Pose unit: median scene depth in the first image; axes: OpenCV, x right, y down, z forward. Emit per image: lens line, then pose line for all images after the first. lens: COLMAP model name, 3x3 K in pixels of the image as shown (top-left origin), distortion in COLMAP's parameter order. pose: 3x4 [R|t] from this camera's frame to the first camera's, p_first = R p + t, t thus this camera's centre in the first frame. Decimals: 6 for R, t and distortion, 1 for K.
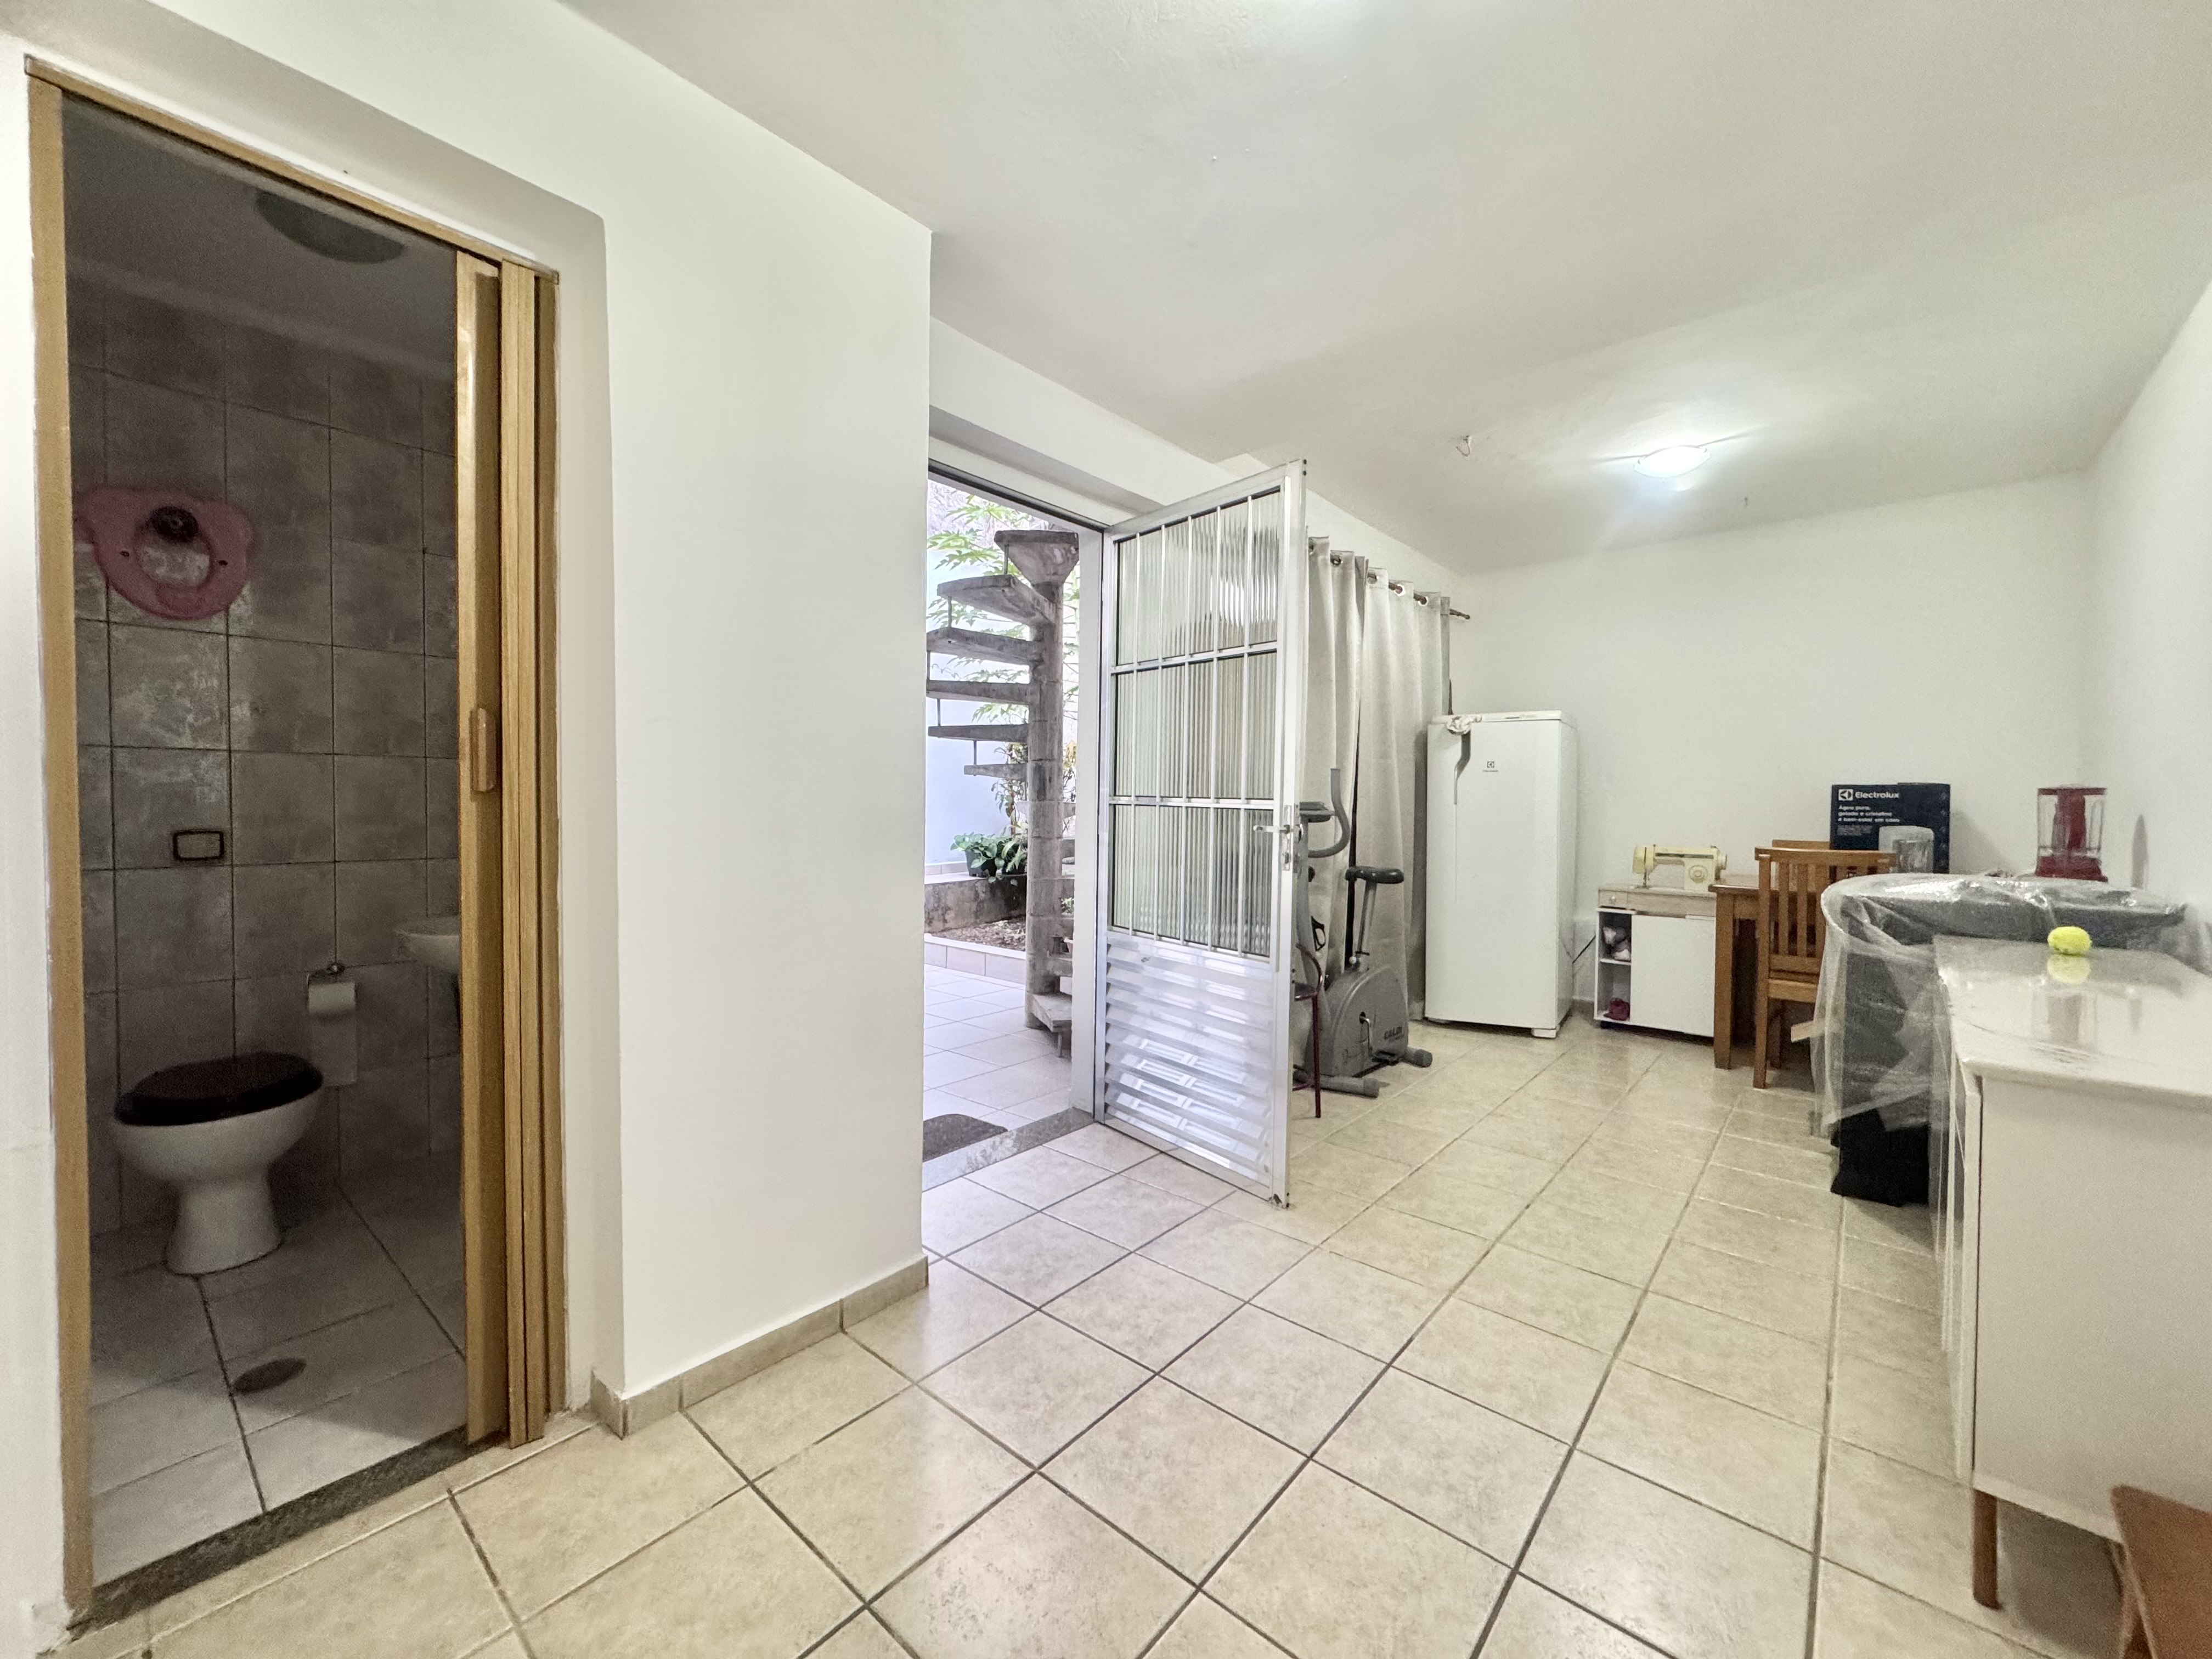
lens RADIAL K [[881.3, 0, 1106.1], [0, 881.3, 823.2], [0, 0, 1]] dist [-0.000767, -0.000365]
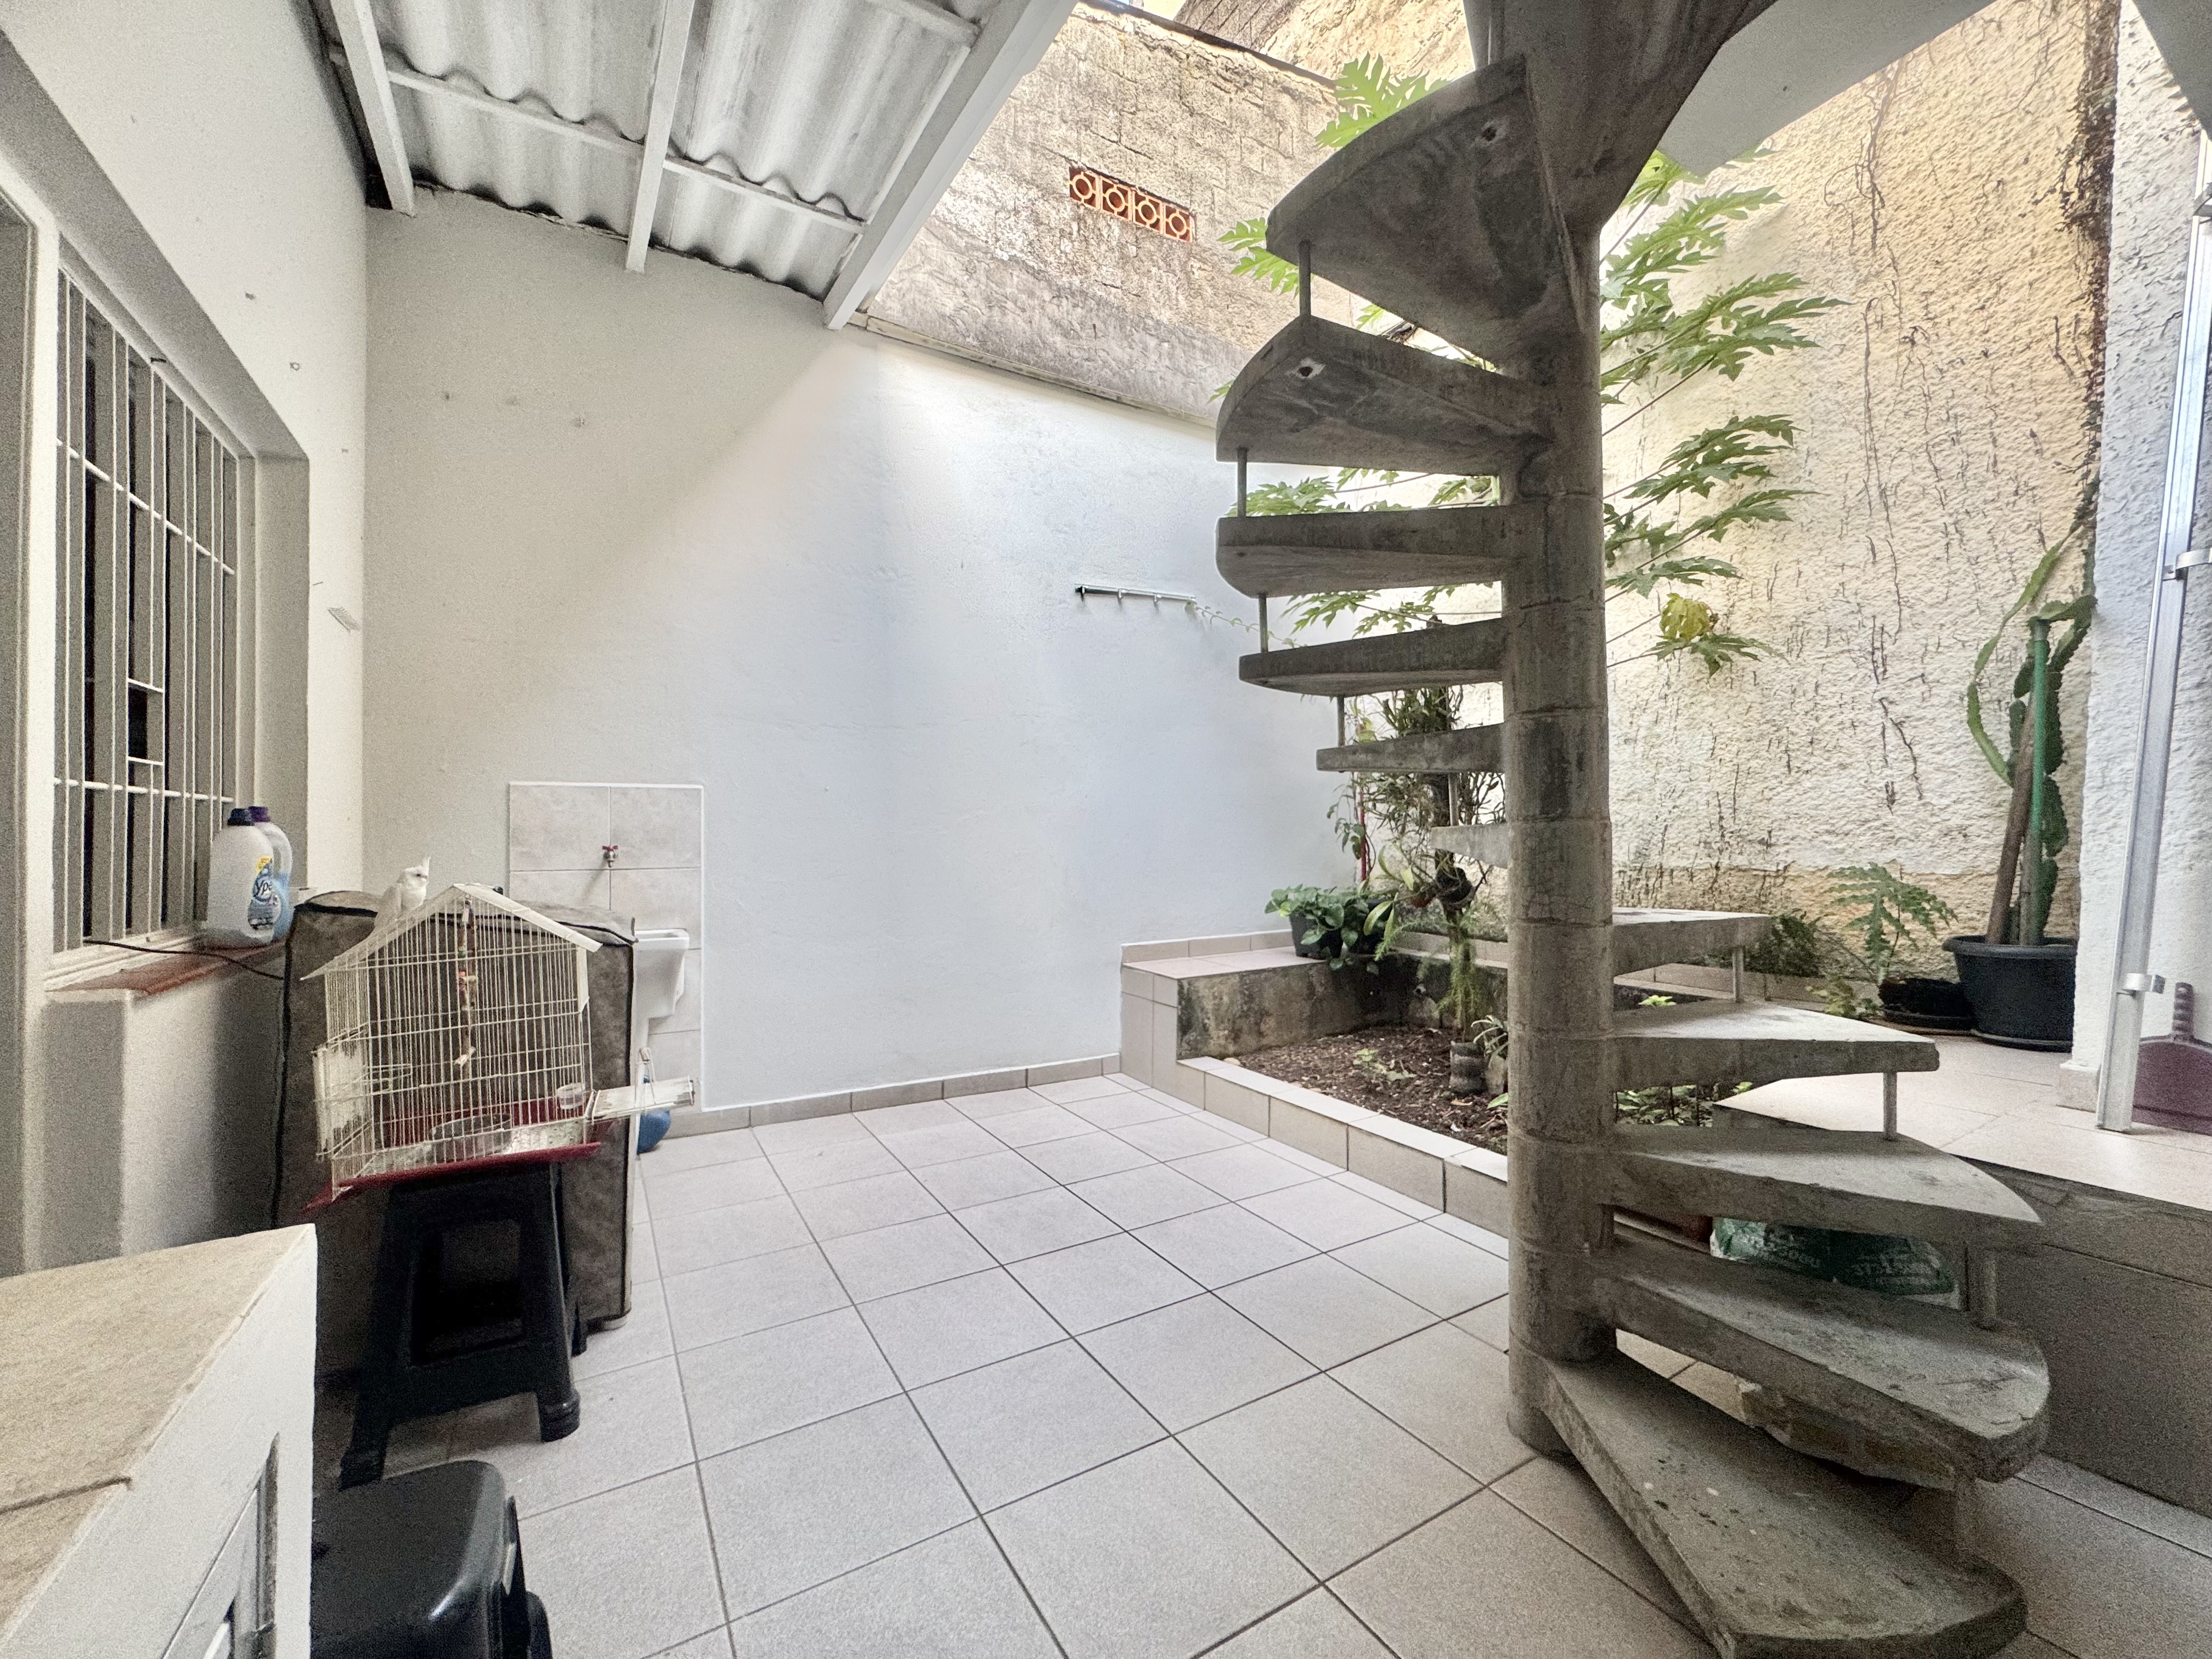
lens RADIAL K [[881.3, 0, 1107.1], [0, 881.3, 837.6], [0, 0, 1]] dist [-0.000767, -0.000365]
pose [[0.946719, -0.015912, -0.321667, -0.083385], [0.006389, 0.999510, -0.030639, -0.005177], [0.321997, 0.026951, 0.946357, 0.379625]]
